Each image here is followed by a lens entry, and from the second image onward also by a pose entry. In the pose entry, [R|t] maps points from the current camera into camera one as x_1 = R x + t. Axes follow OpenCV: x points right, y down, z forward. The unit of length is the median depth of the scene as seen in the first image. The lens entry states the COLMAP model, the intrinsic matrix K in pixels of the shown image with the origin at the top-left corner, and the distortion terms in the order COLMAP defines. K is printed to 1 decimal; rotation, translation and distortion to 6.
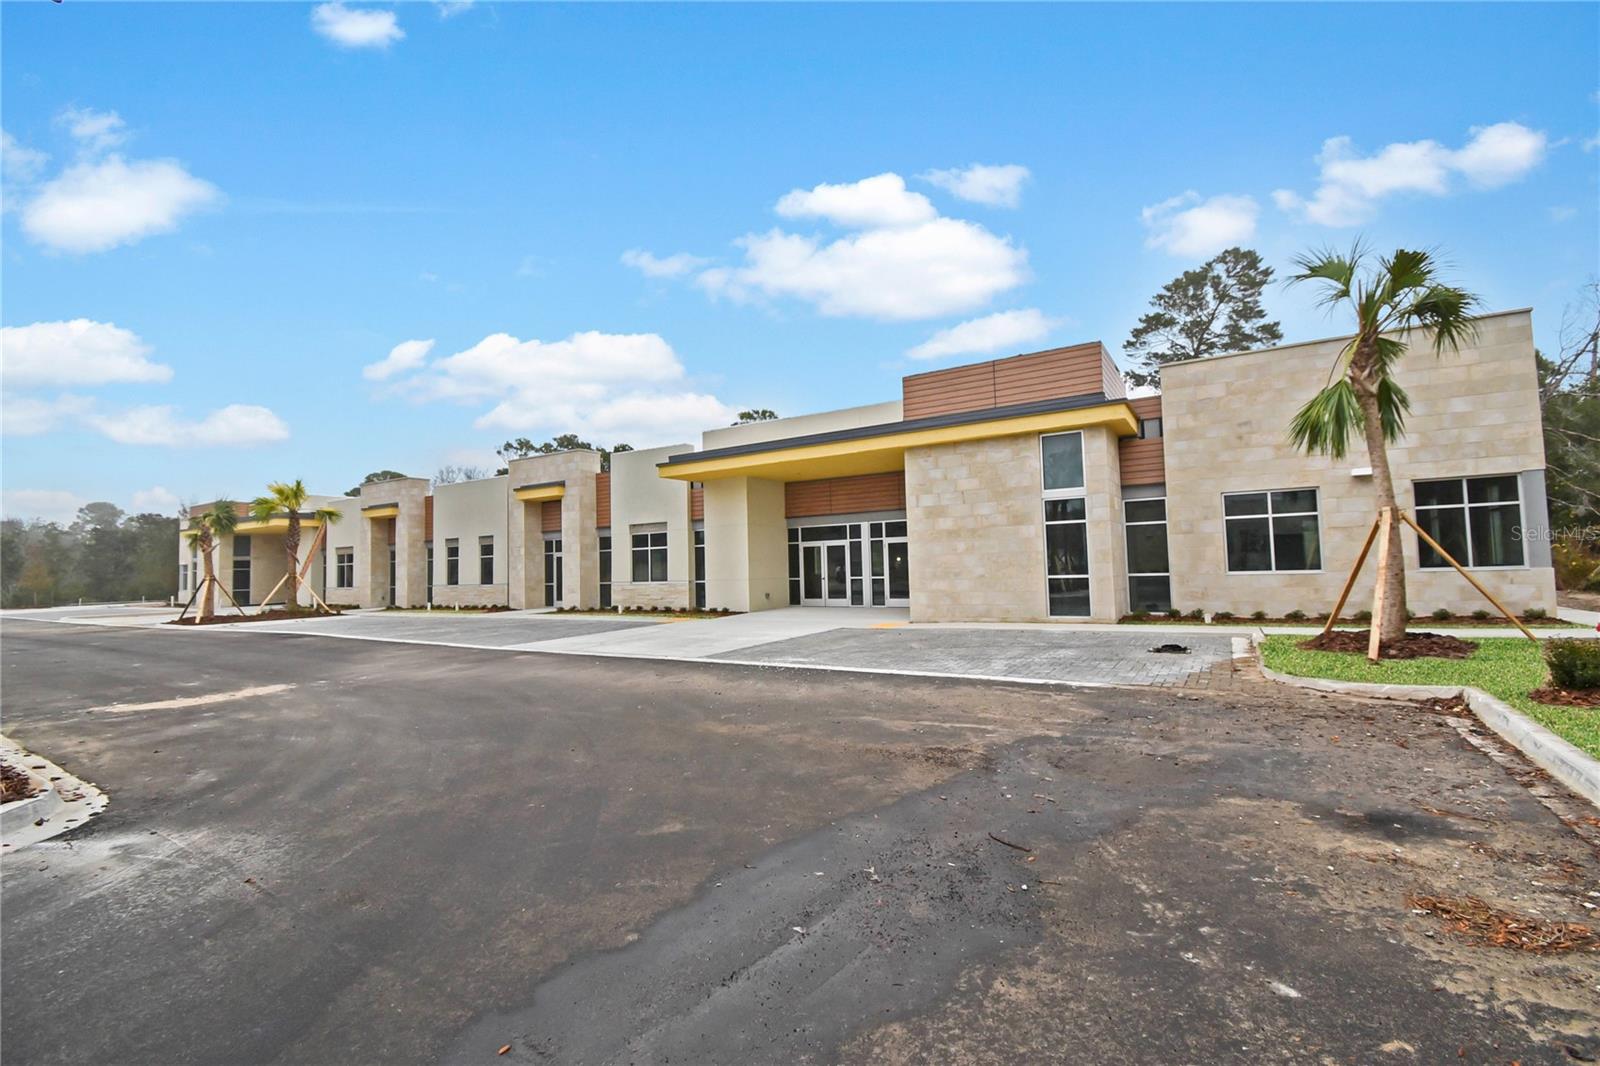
lens RADIAL K [[697.2, 0, 800.0], [0, 697.2, 533.0], [0, 0, 1]] dist [0.000258, -0.000191]
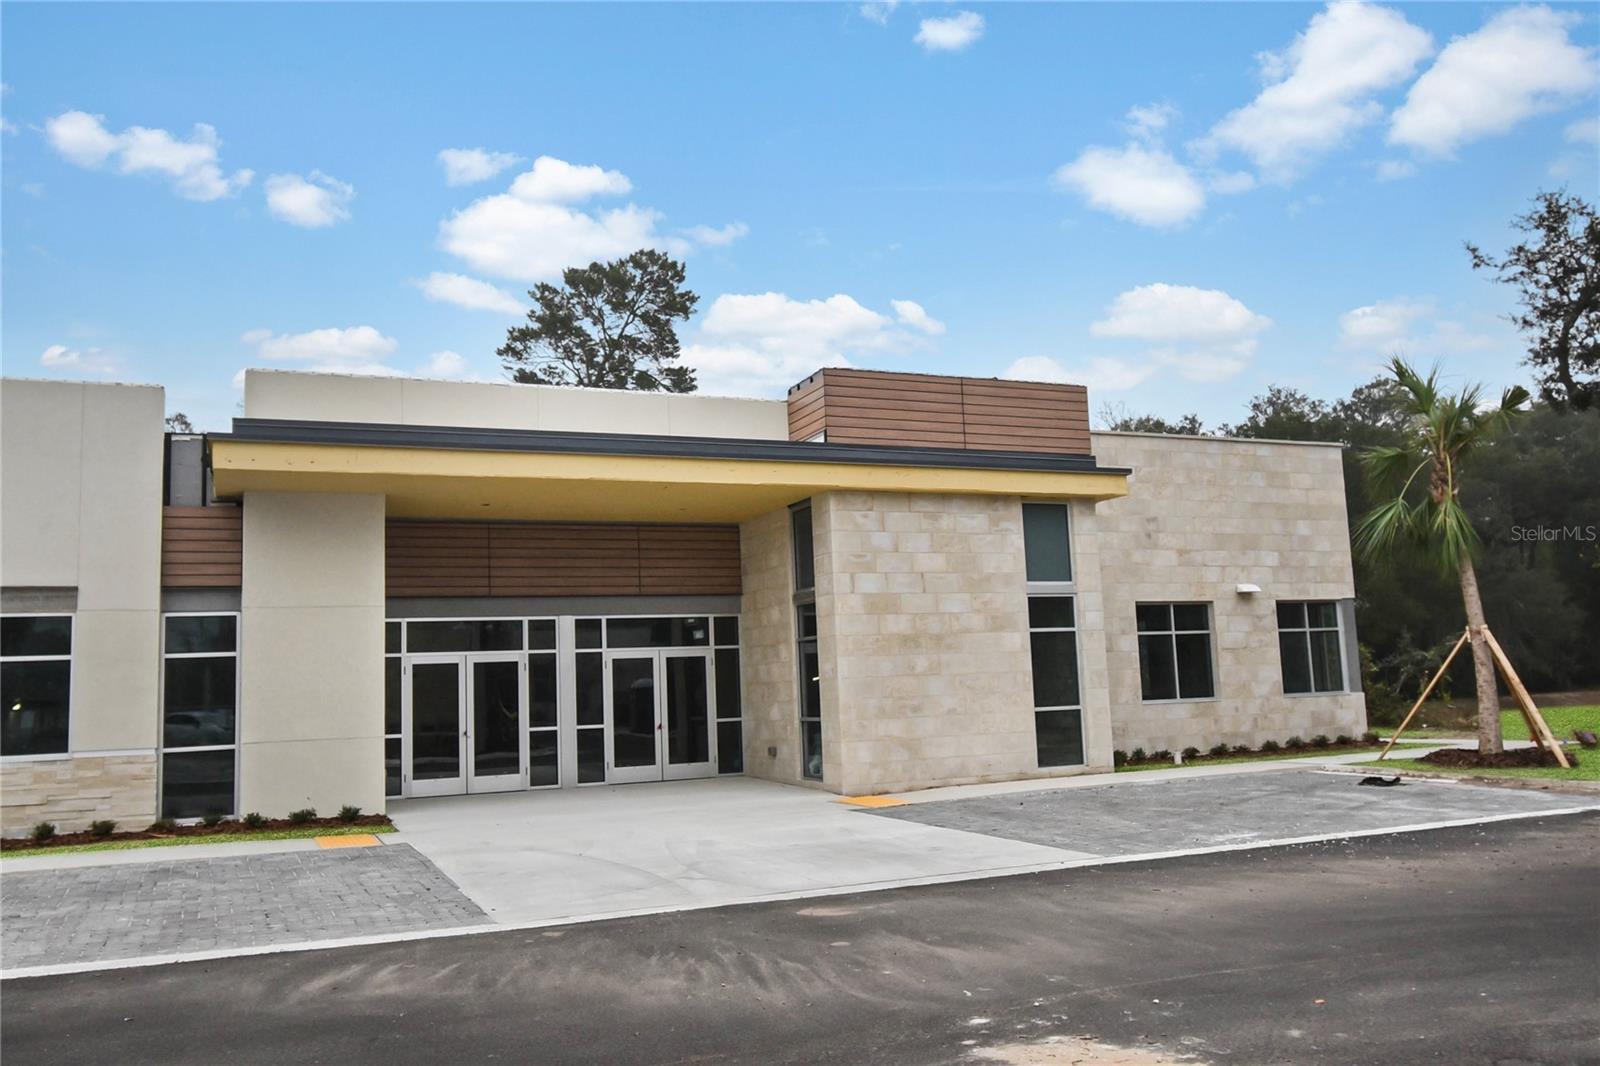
lens RADIAL K [[1286.4, 0, 800.0], [0, 1286.4, 533.0], [0, 0, 1]] dist [-0.001187, 0.001487]
pose [[0.567378, 0.107208, 0.816449, -0.655803], [-0.017487, 0.992834, -0.118217, 0.035857], [-0.823272, 0.052797, 0.565187, 0.381442]]
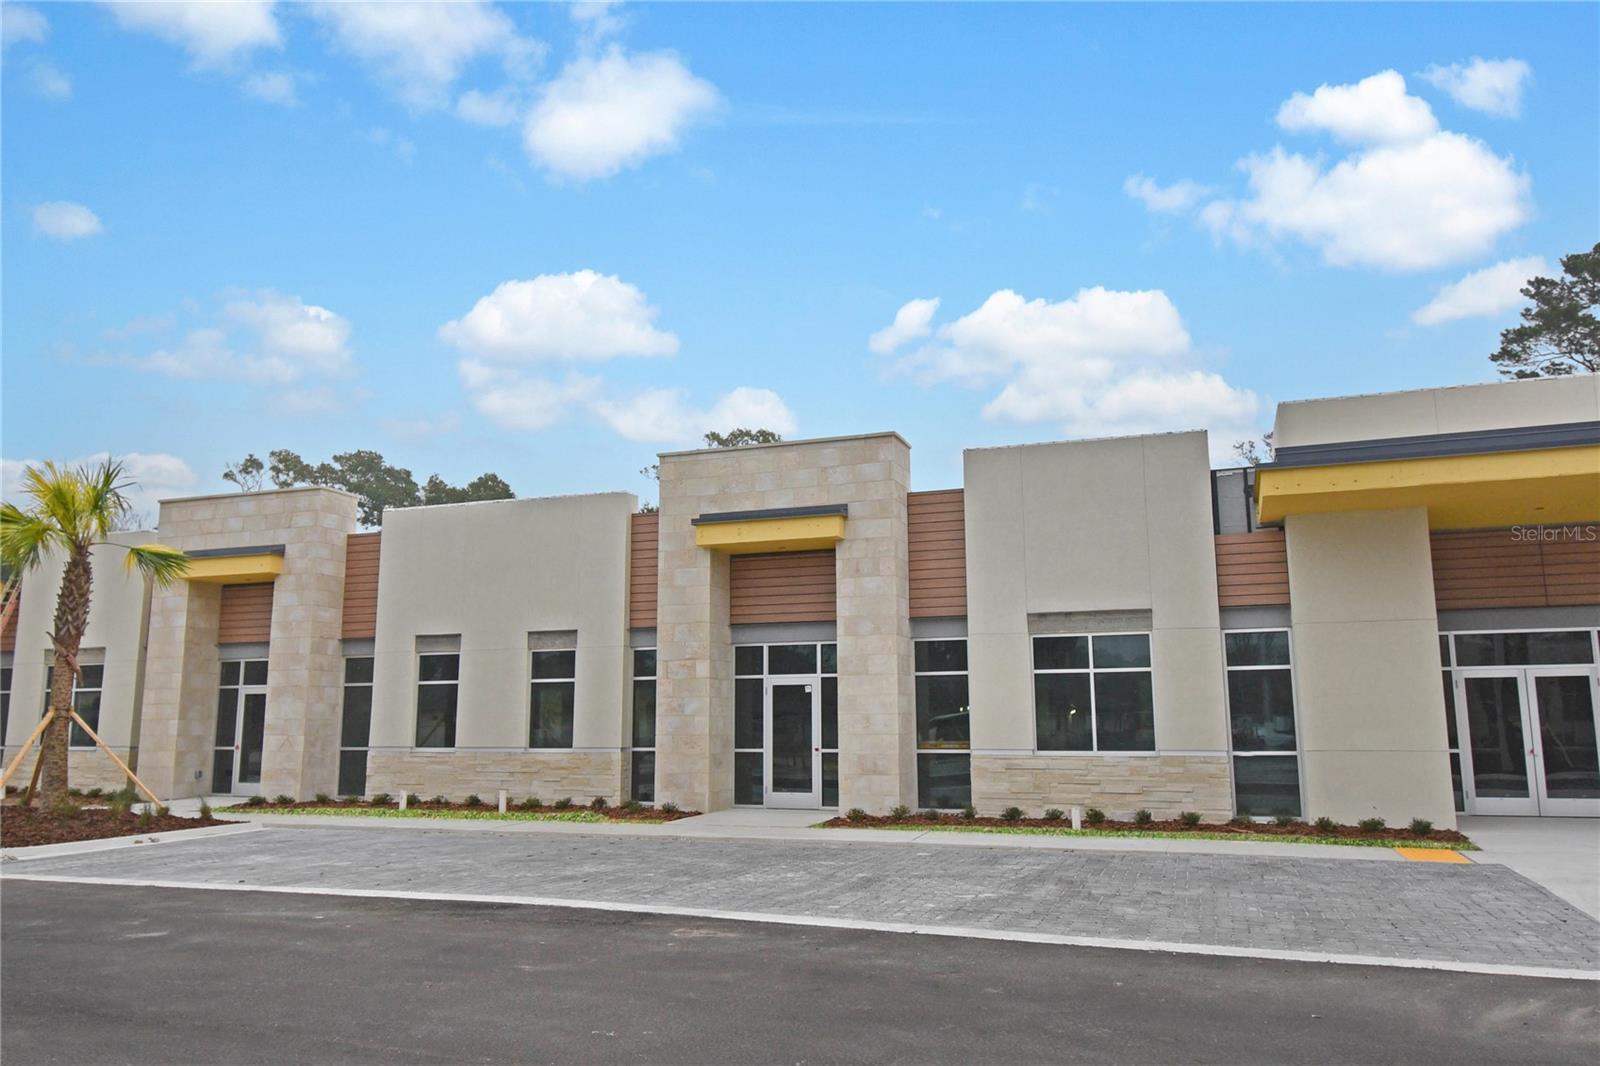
lens RADIAL K [[1160.6, 0, 800.0], [0, 1160.6, 533.0], [0, 0, 1]] dist [0.000726, -0.004371]
pose [[0.979089, 0.056584, 0.195407, -0.674047], [-0.033051, 0.992022, -0.121657, 0.038907], [-0.200731, 0.112654, 0.973147, 0.429174]]
